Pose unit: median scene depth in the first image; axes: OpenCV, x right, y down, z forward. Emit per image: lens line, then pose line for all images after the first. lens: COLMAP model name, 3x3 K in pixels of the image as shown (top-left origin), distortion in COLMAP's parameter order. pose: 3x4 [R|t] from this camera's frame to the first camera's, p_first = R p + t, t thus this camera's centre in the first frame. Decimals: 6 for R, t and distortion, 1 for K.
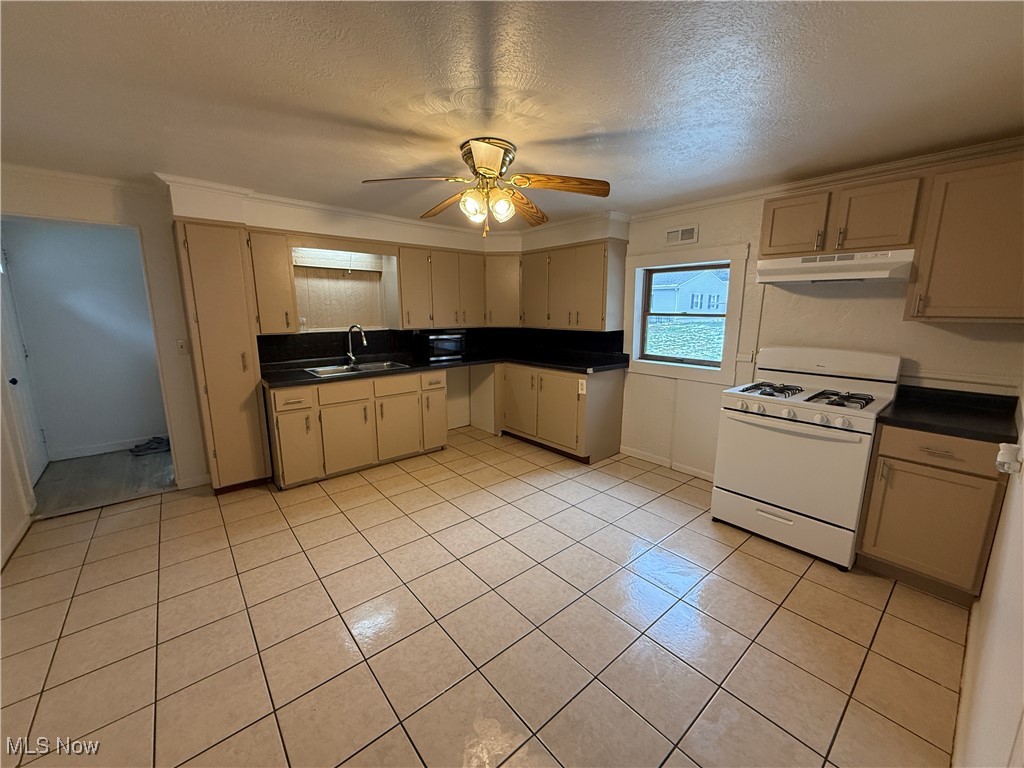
lens RADIAL K [[406.3, 0, 513.7], [0, 406.3, 384.0], [0, 0, 1]] dist [0.000548, -0.000019]
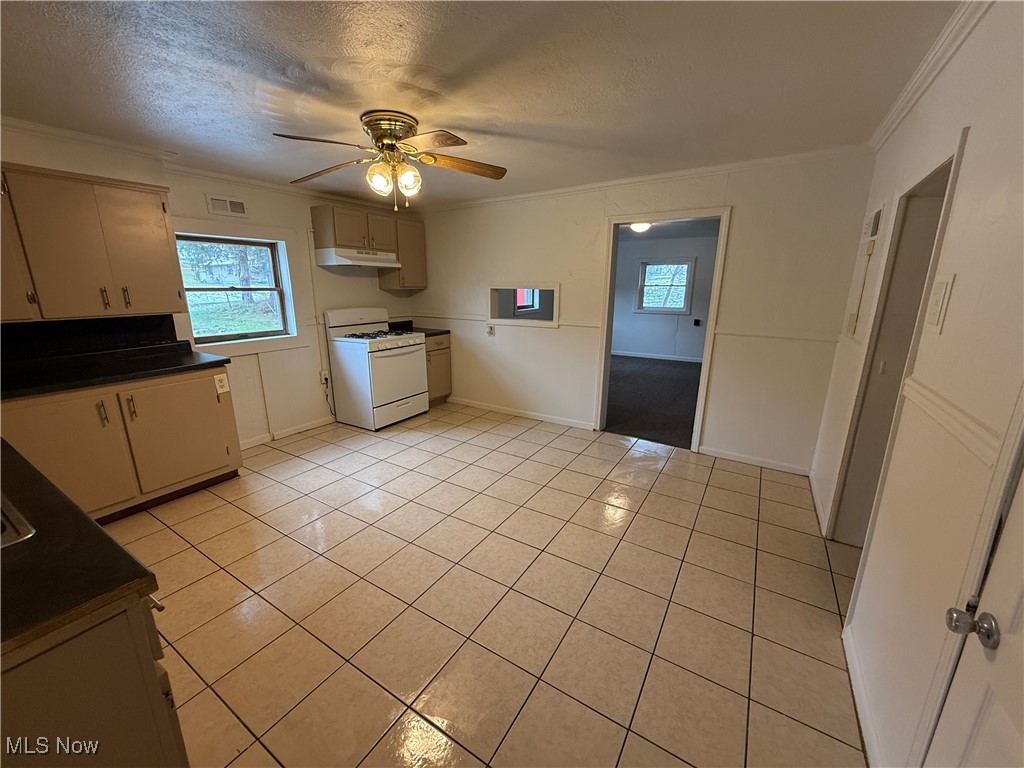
lens RADIAL K [[406.3, 0, 508.8], [0, 406.3, 381.6], [0, 0, 1]] dist [0.000548, -0.000019]
pose [[-0.307012, -0.224925, 0.924744, -0.835231], [0.172110, 0.942528, 0.286390, -0.144531], [-0.936014, 0.247083, -0.250656, 0.775835]]
